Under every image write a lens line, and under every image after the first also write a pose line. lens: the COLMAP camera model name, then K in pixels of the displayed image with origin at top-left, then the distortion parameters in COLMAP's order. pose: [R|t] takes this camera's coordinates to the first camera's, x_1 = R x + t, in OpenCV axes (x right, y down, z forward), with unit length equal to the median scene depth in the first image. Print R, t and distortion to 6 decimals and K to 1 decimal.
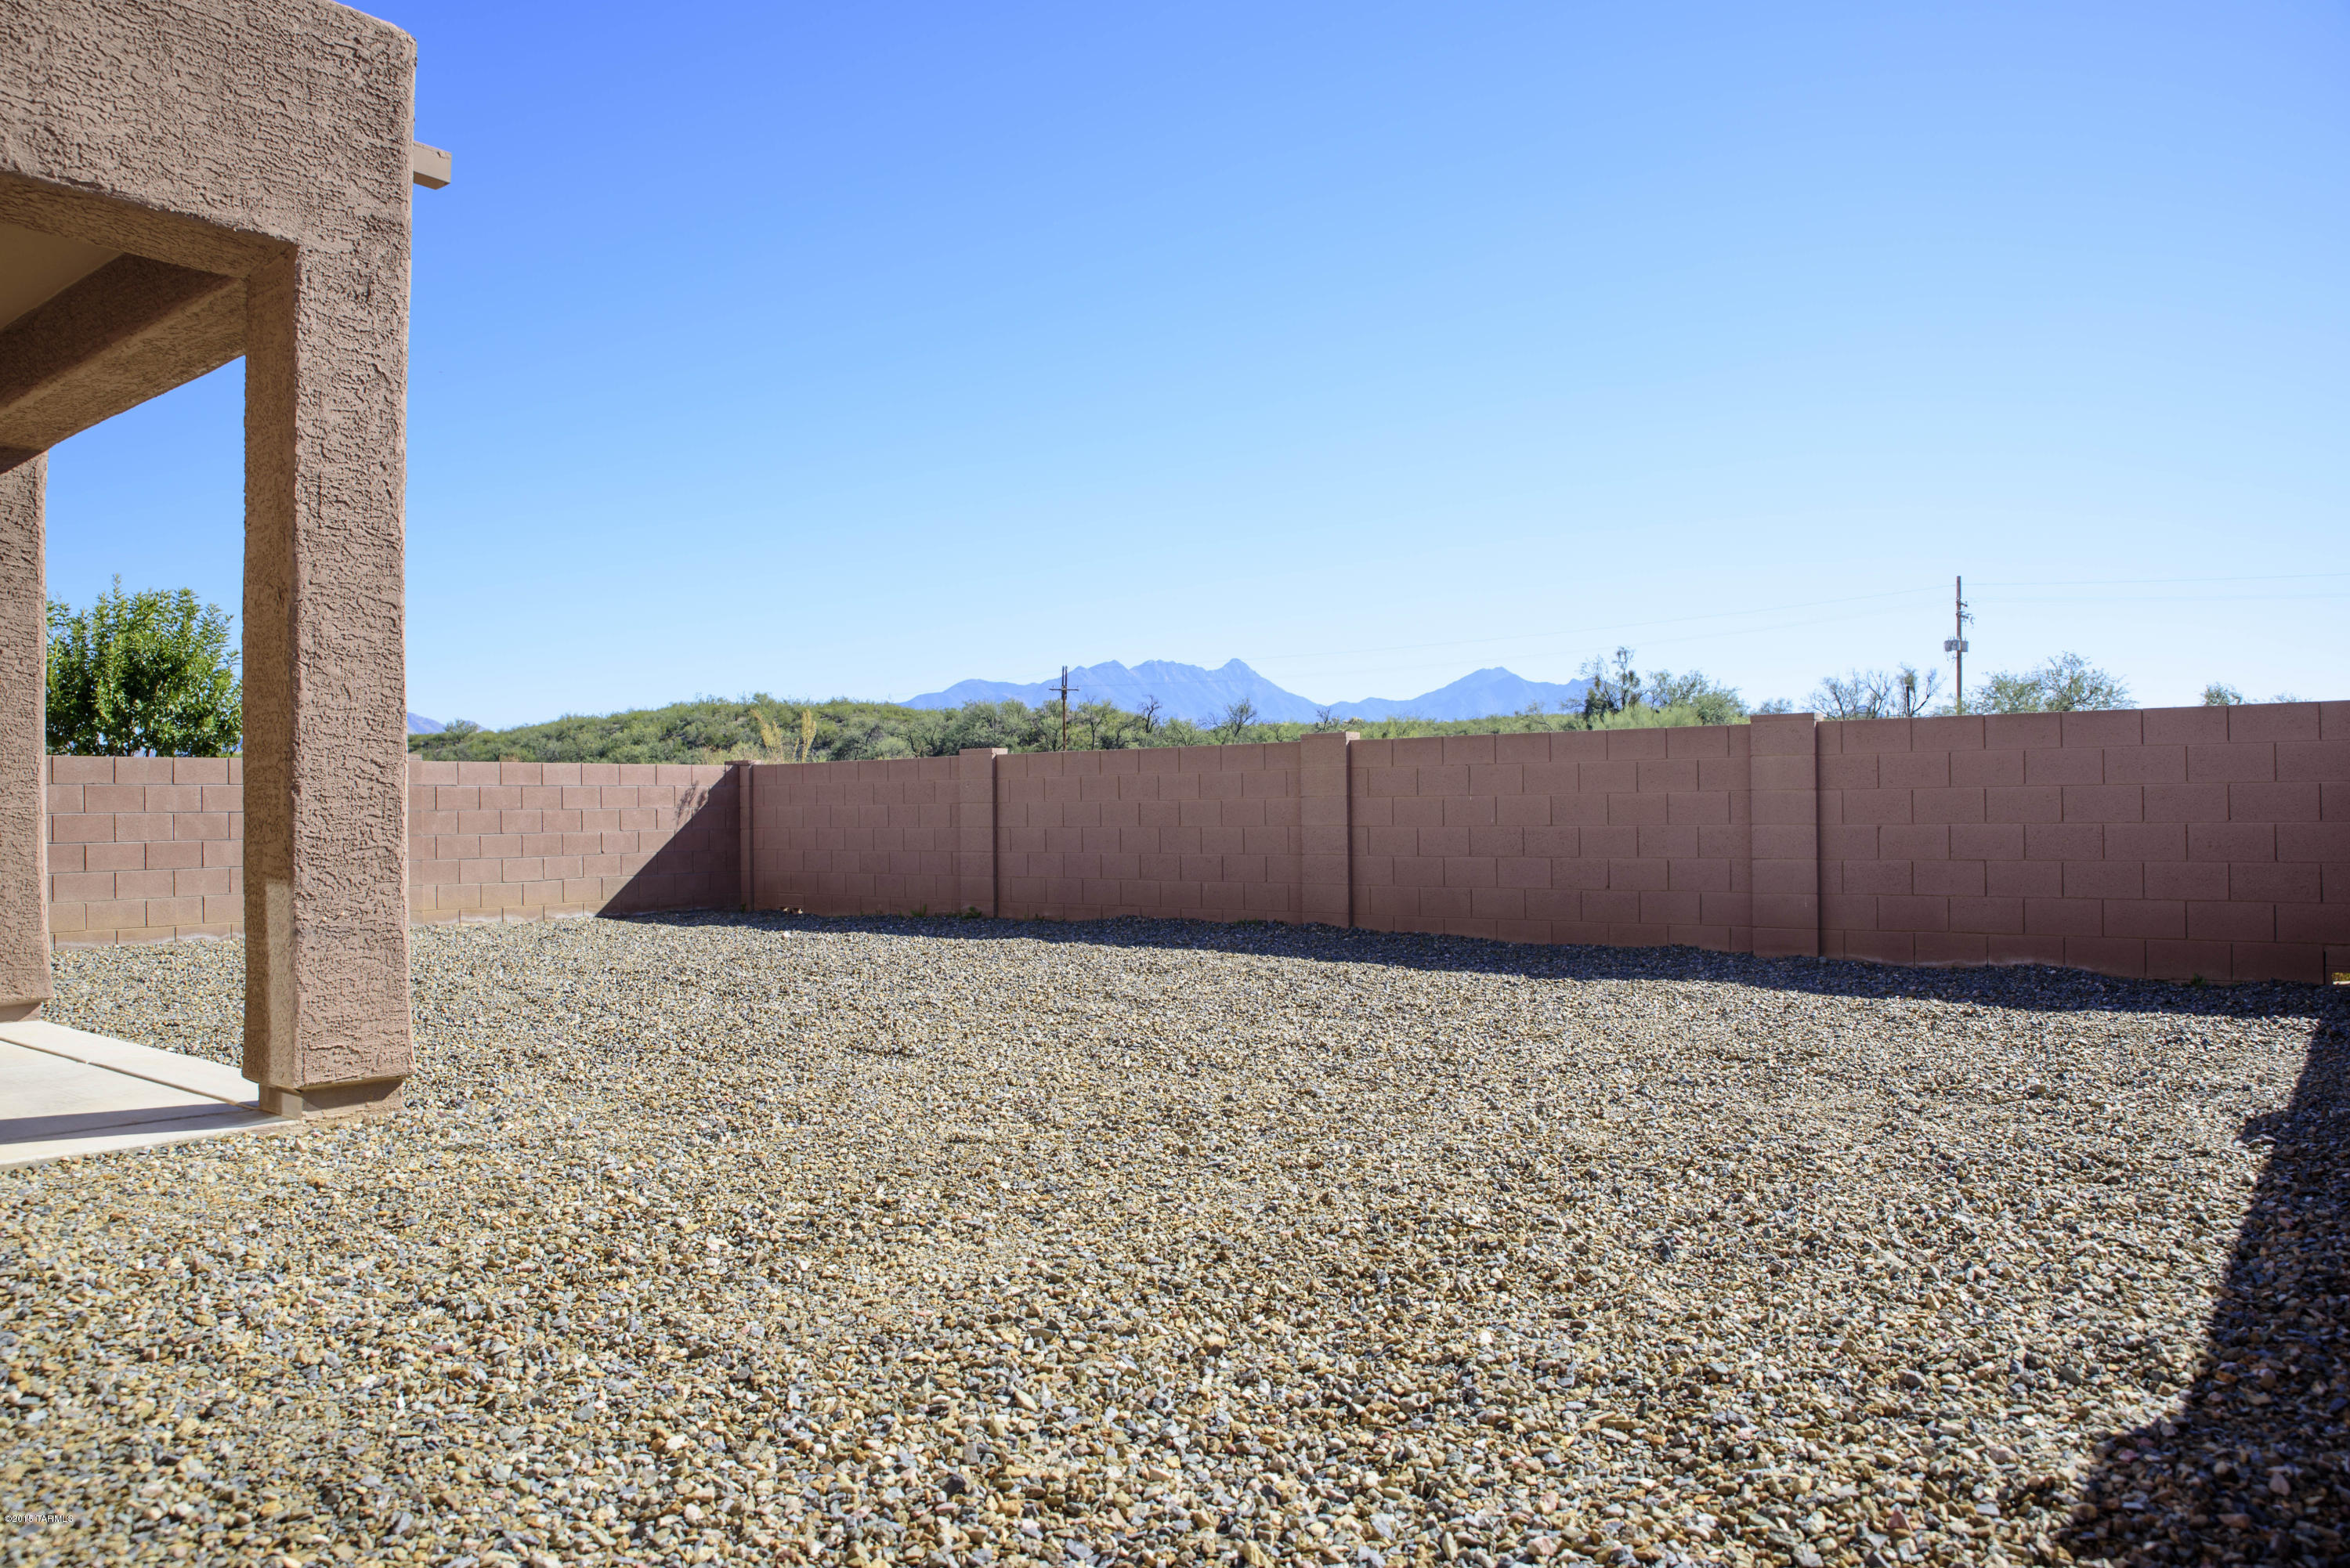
lens RADIAL K [[1650.3, 0, 1165.8], [0, 1650.3, 788.9], [0, 0, 1]] dist [-0.122463, 0.095573]
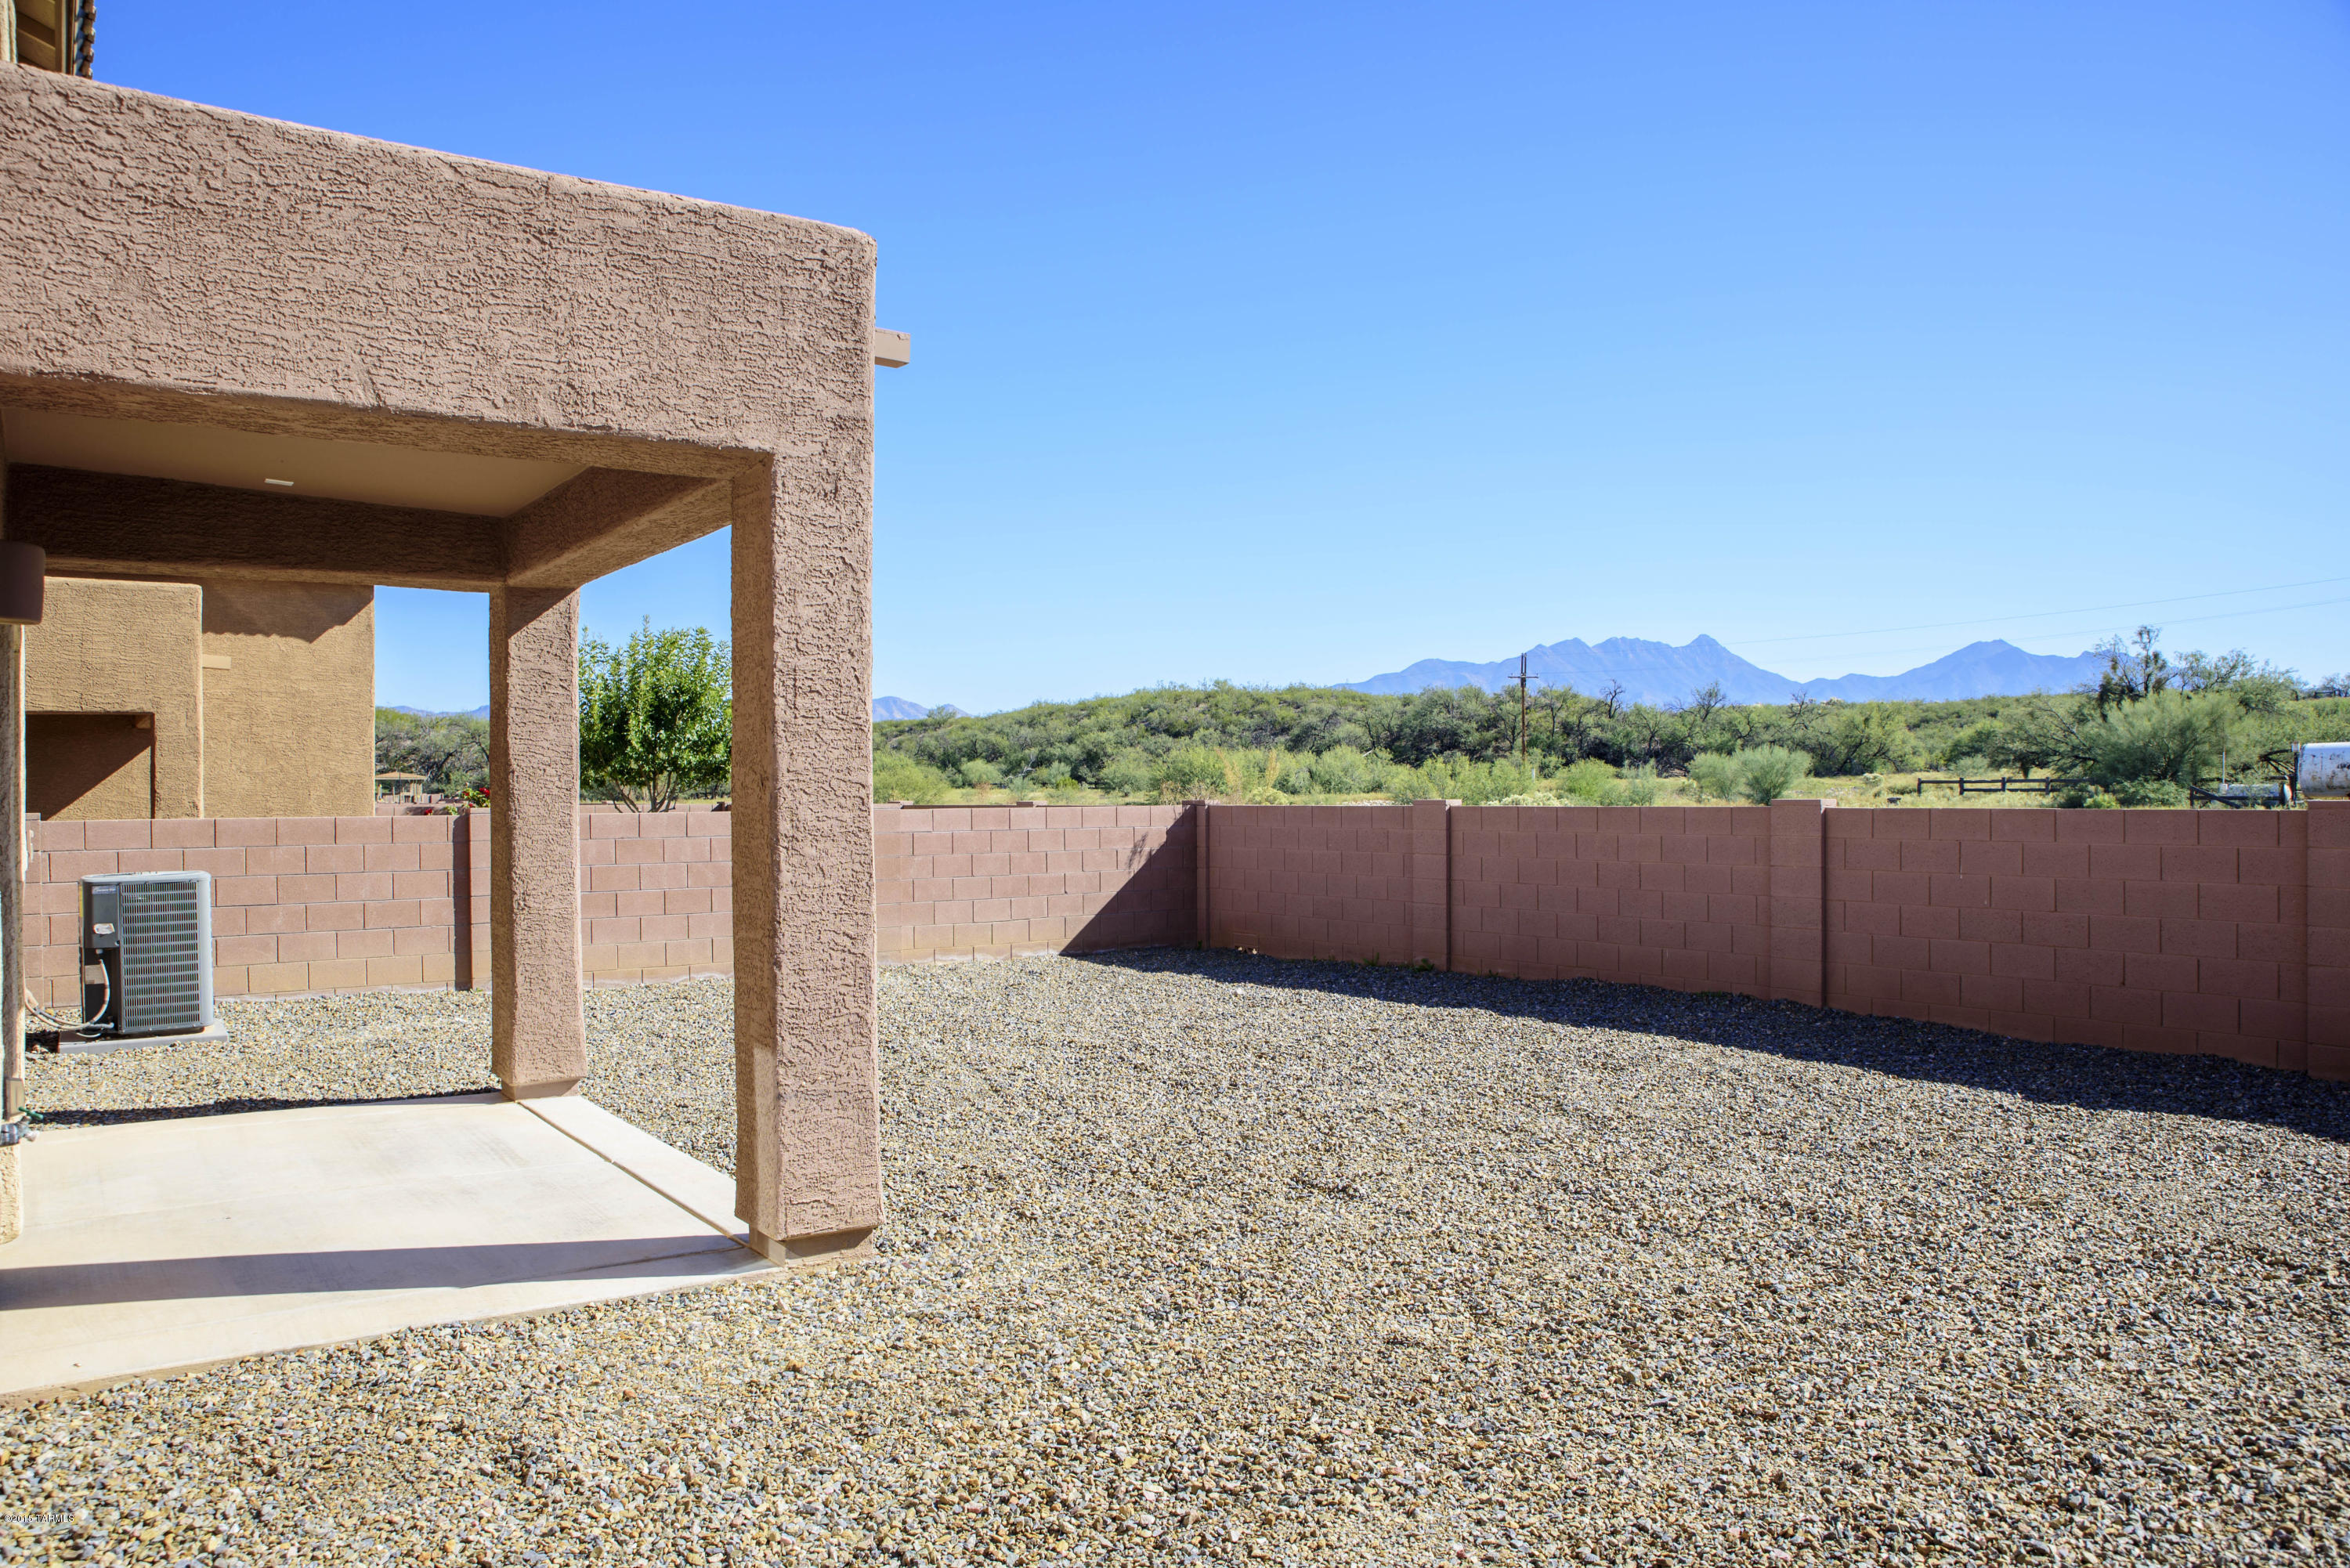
lens RADIAL K [[1650.3, 0, 1156.2], [0, 1650.3, 789.4], [0, 0, 1]] dist [-0.122463, 0.095573]
pose [[0.960489, 0.004250, -0.278287, 0.005902], [0.000333, 0.999865, 0.016419, -0.124744], [0.278319, -0.015862, 0.960358, 0.017086]]
